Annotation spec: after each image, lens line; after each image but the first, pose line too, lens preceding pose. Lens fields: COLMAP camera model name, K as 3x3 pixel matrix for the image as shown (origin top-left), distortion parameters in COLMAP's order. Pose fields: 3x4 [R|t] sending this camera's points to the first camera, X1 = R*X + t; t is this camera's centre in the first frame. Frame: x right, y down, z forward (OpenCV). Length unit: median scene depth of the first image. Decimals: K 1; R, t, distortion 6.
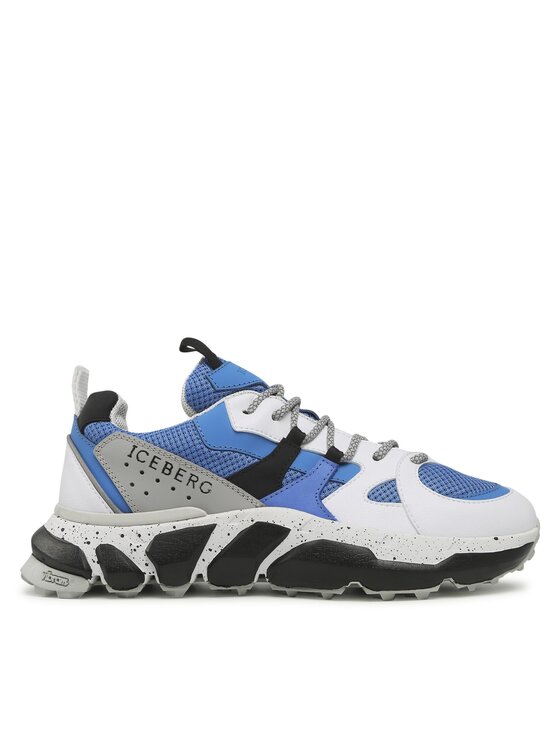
lens RADIAL K [[1182.4, 0, 280.7], [0, 1182.4, 375.4], [0, 0, 1]] dist [-0.042818, 0.000000]
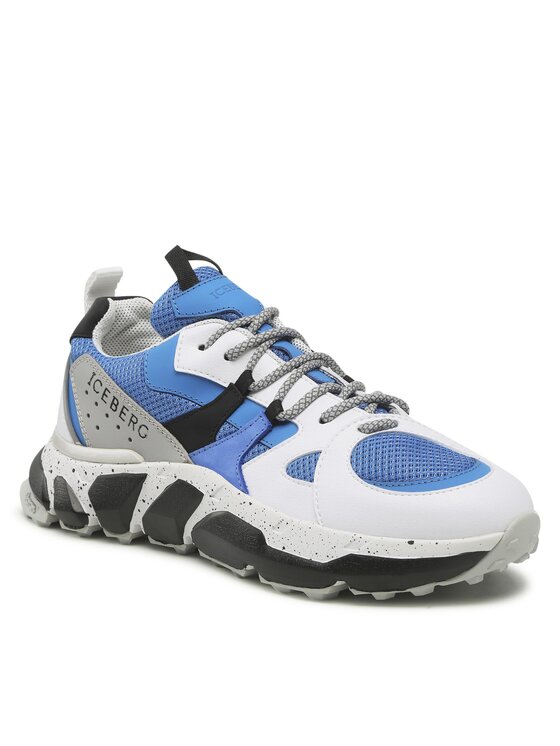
lens RADIAL K [[2204.2, 0, 279.7], [0, 2204.2, 372.0], [0, 0, 1]] dist [0.102650, 0.000000]
pose [[0.787511, 0.122588, -0.603985, 1.010613], [0.021865, 0.973844, 0.226164, -0.320448], [0.615912, -0.191313, 0.764233, -0.193761]]
